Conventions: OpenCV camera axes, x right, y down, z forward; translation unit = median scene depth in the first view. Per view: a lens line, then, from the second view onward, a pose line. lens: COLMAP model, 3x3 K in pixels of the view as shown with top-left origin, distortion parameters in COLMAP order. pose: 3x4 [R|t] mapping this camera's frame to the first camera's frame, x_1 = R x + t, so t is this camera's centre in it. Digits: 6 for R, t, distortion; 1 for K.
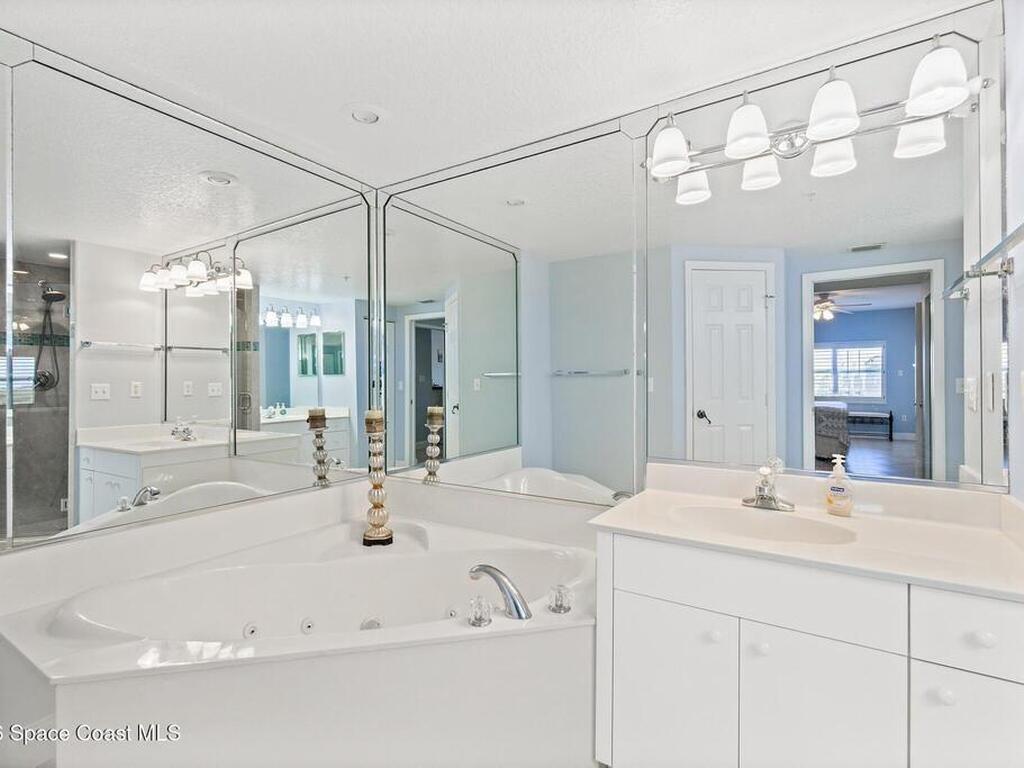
lens RADIAL K [[503.1, 0, 507.0], [0, 503.1, 381.3], [0, 0, 1]] dist [-0.003188, -0.001624]
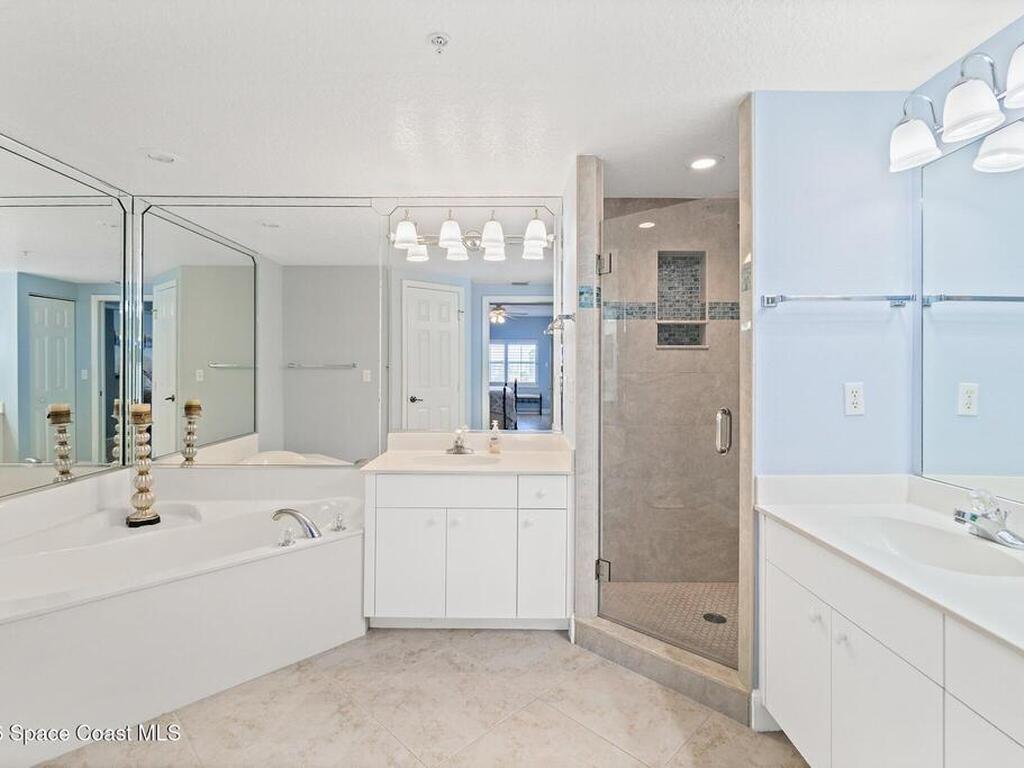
lens RADIAL K [[503.1, 0, 509.7], [0, 503.1, 374.2], [0, 0, 1]] dist [-0.003188, -0.001624]
pose [[0.835939, 0.000793, 0.548822, -0.177176], [-0.008915, 0.999887, 0.012134, -0.025564], [-0.548750, -0.015036, 0.835851, -0.330393]]
